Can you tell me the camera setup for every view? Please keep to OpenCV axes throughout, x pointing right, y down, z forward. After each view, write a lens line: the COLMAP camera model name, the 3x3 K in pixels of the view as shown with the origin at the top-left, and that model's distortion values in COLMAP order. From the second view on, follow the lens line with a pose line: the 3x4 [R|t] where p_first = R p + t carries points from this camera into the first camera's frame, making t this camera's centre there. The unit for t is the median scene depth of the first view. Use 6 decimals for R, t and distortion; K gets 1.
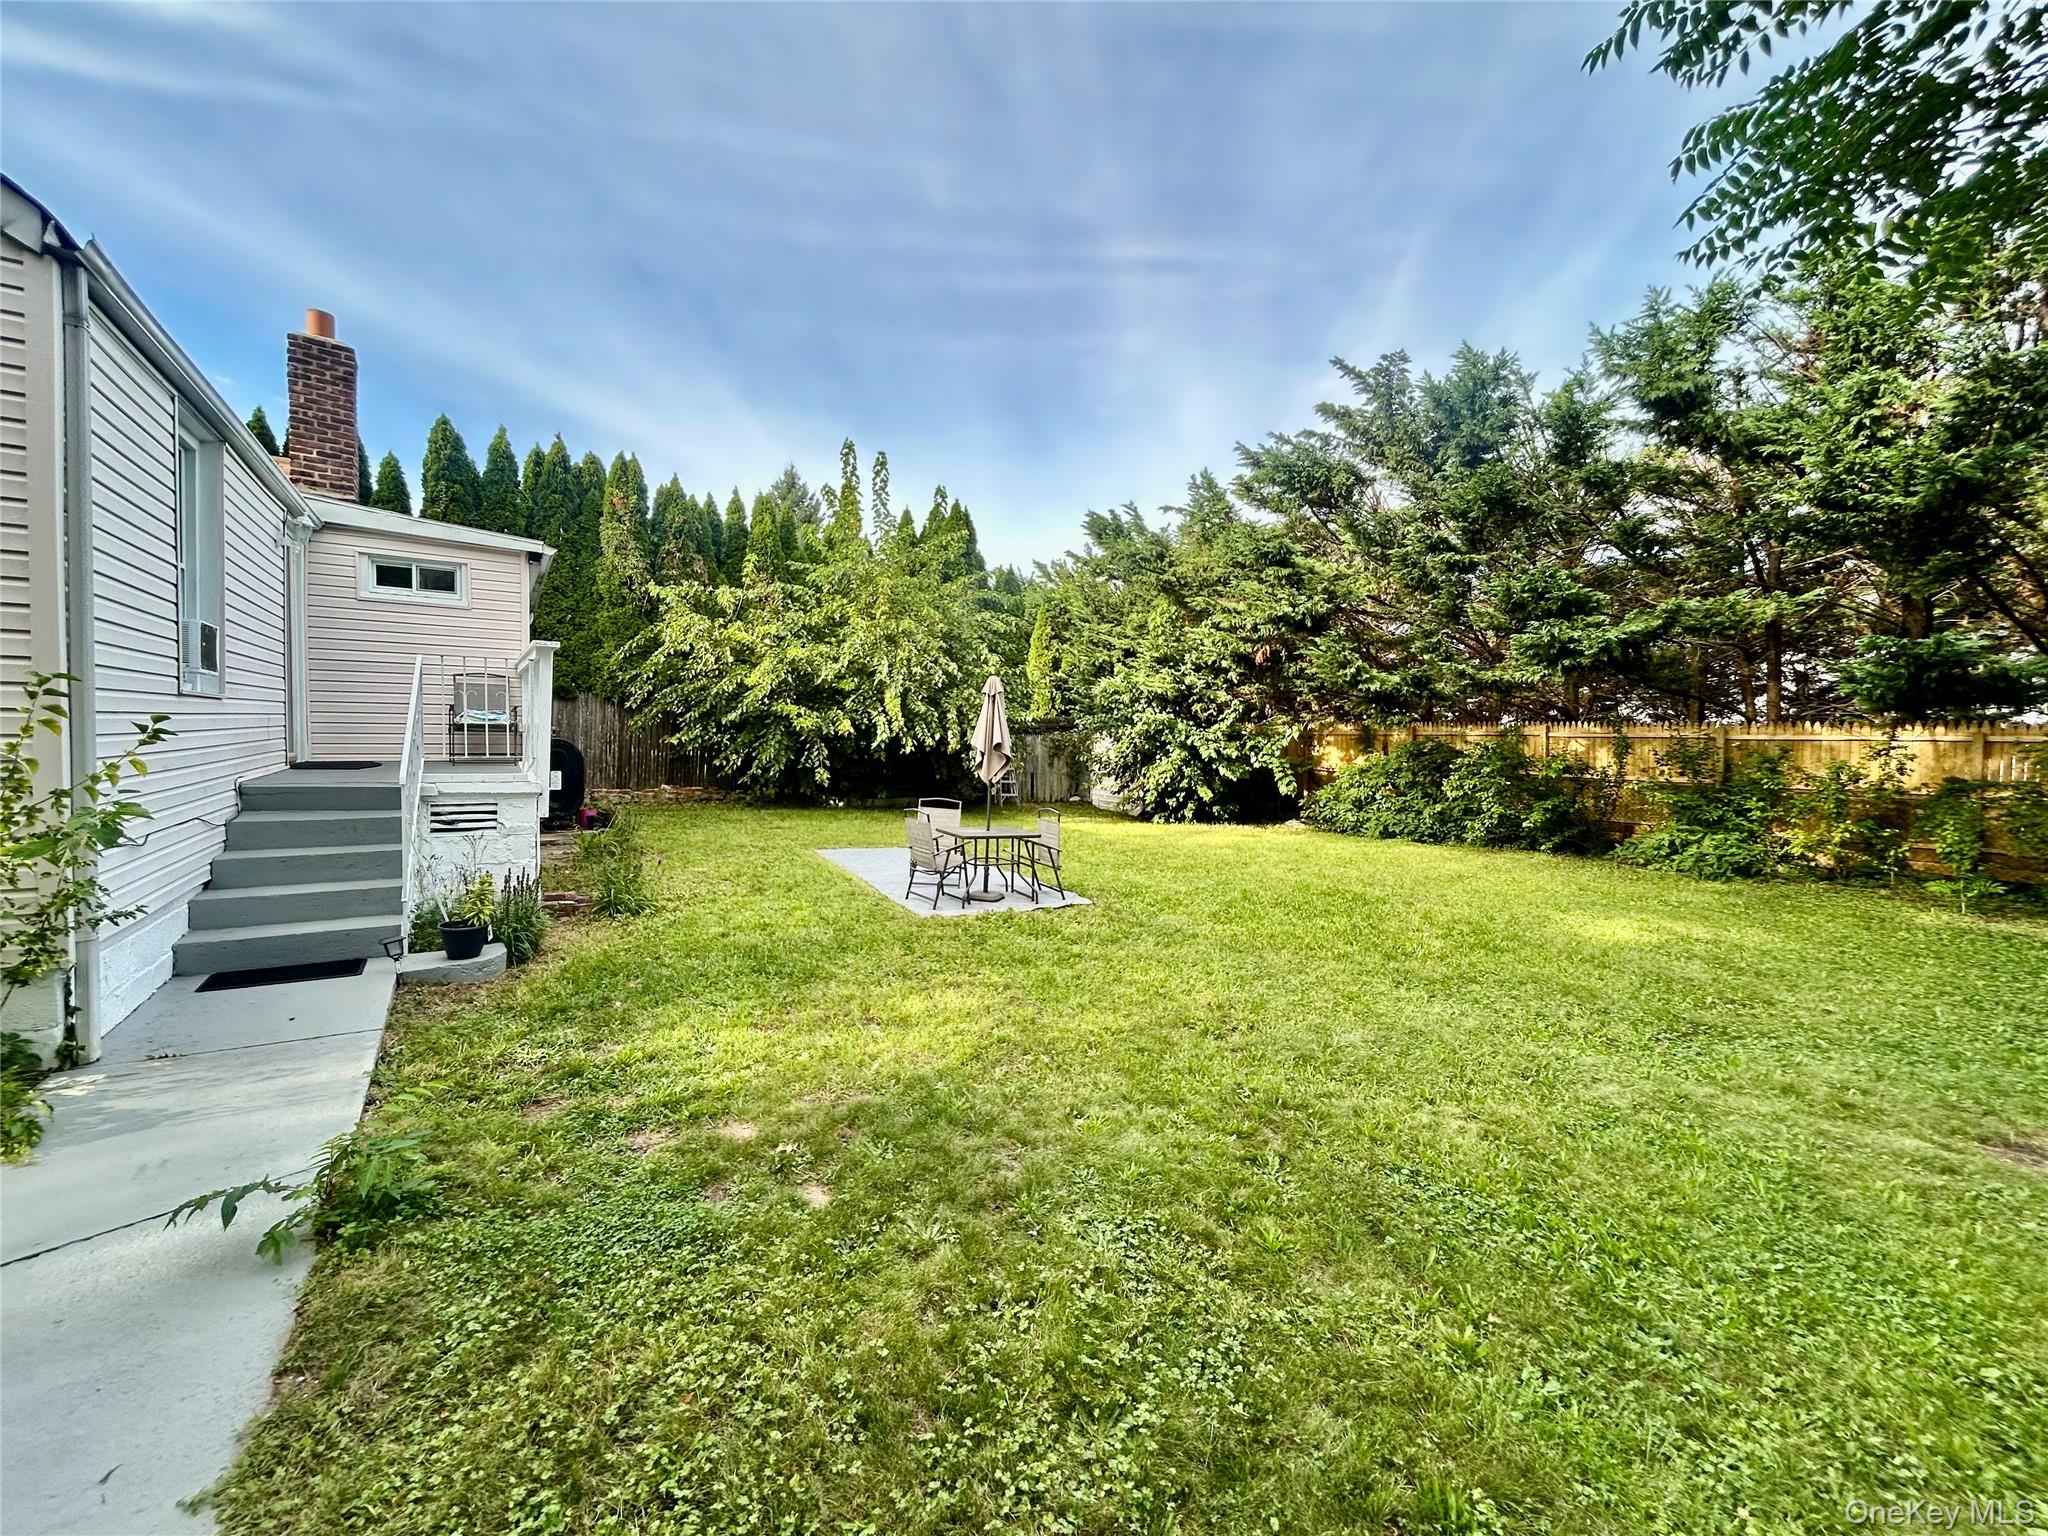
lens RADIAL K [[819.9, 0, 1019.2], [0, 819.9, 768.1], [0, 0, 1]] dist [-0.001320, 0.000272]
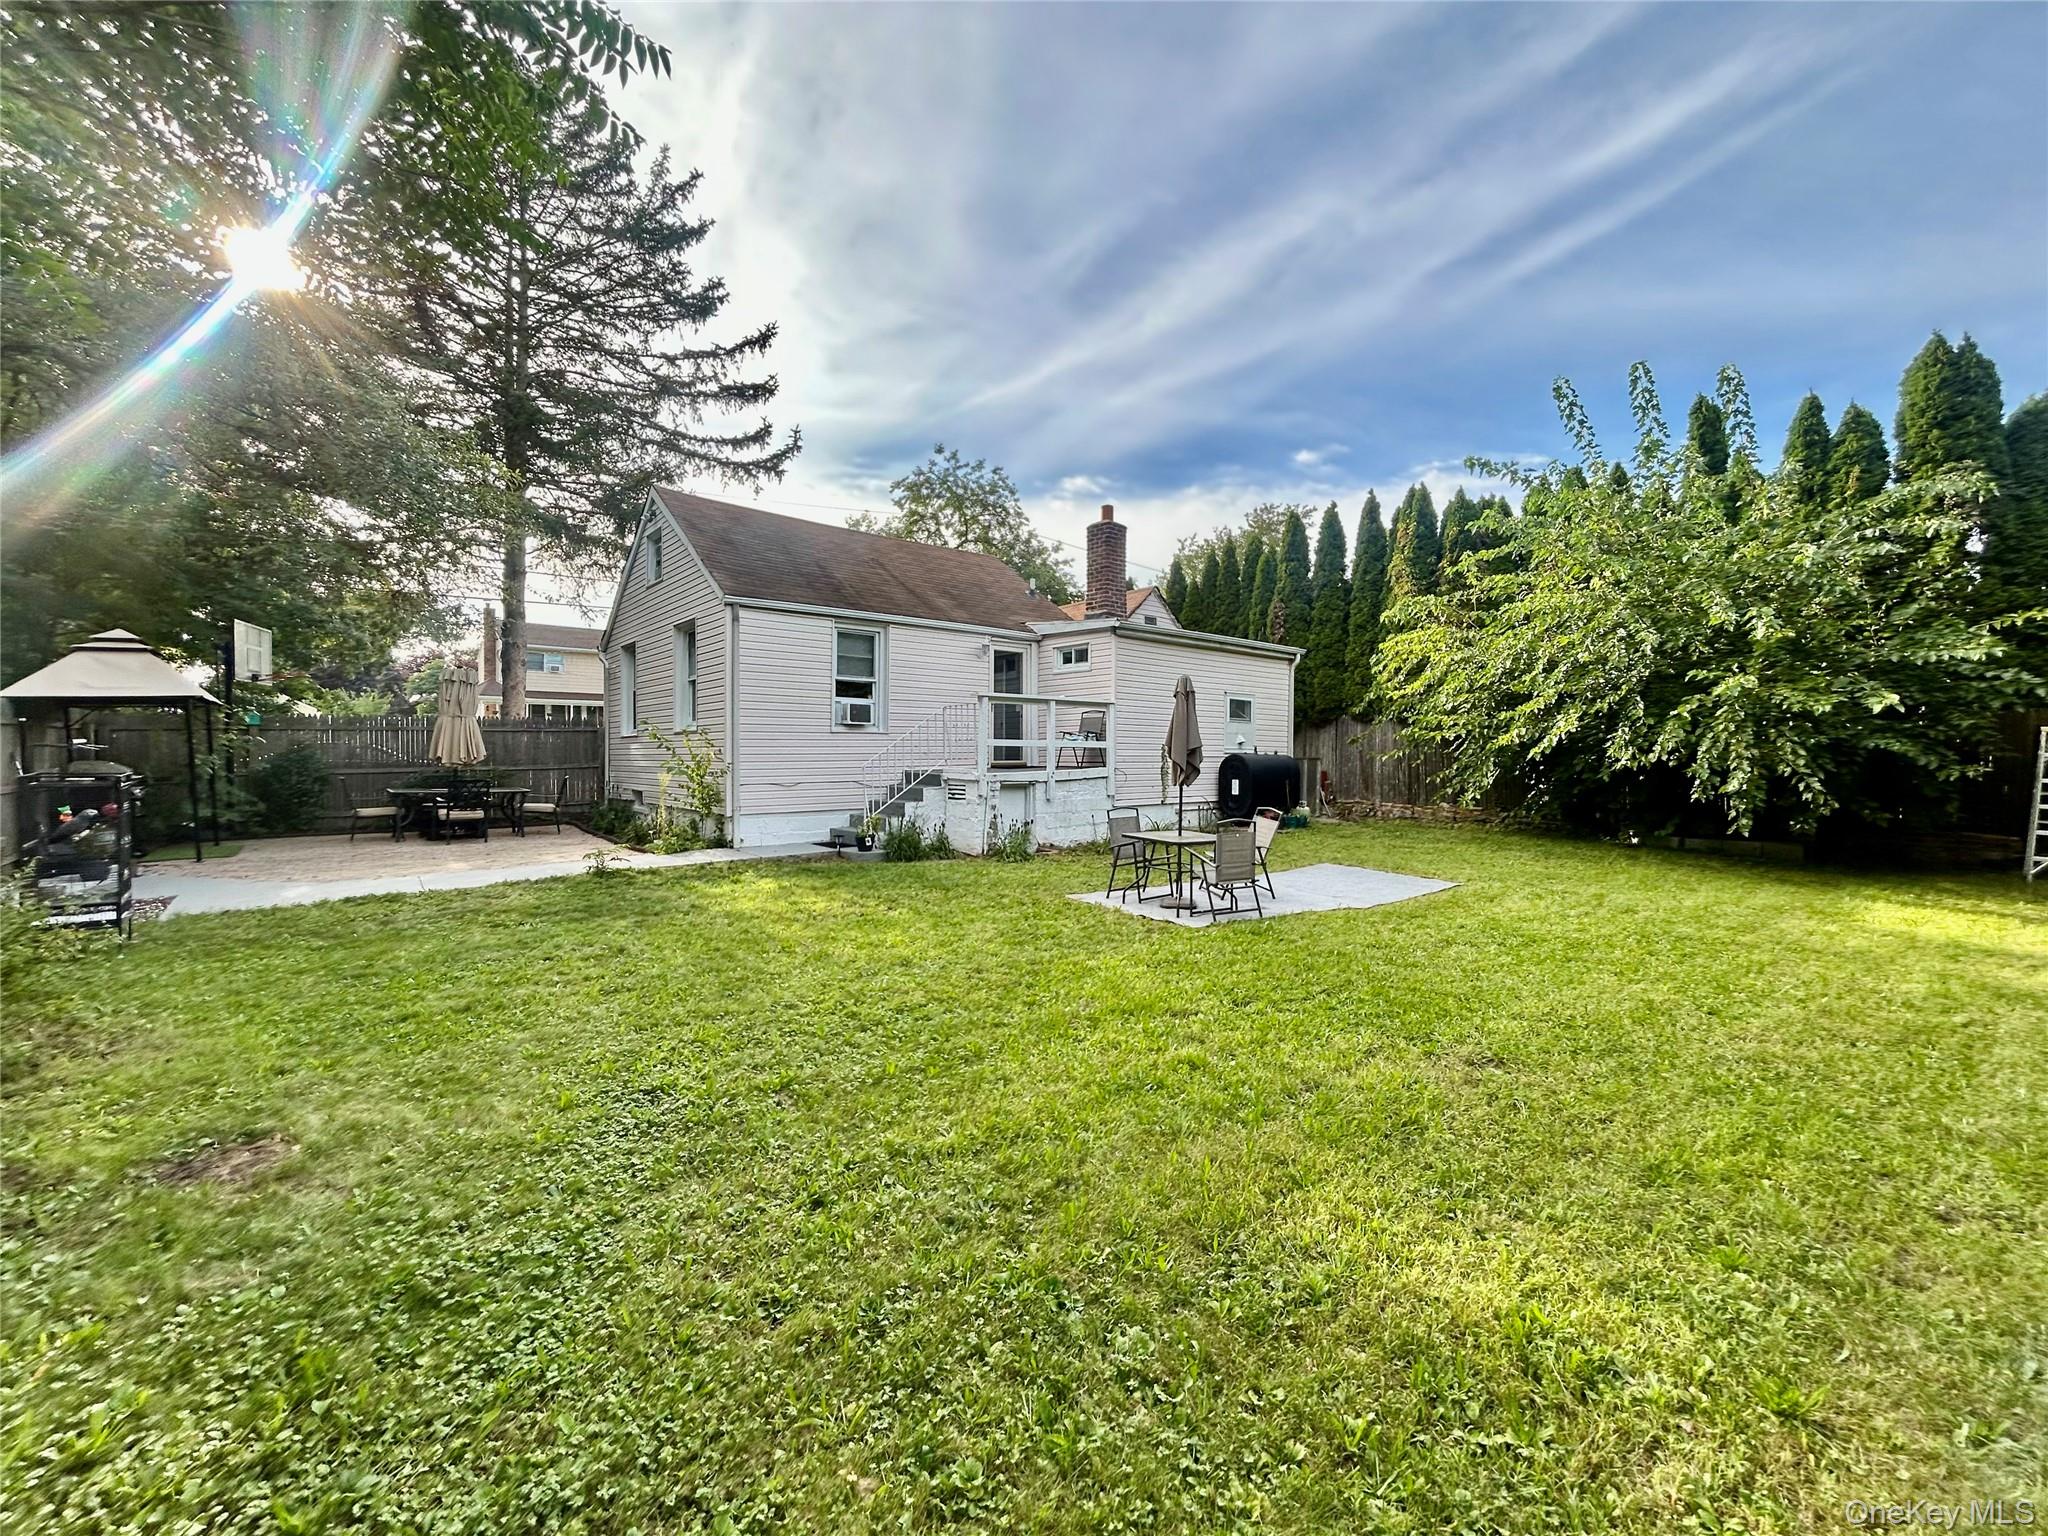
lens RADIAL K [[819.9, 0, 1019.7], [0, 819.9, 772.0], [0, 0, 1]] dist [-0.001320, 0.000272]
pose [[0.116991, 0.011726, -0.993064, 0.991901], [-0.040868, 0.999140, 0.006983, 0.000057], [0.992292, 0.039768, 0.117369, 0.735393]]
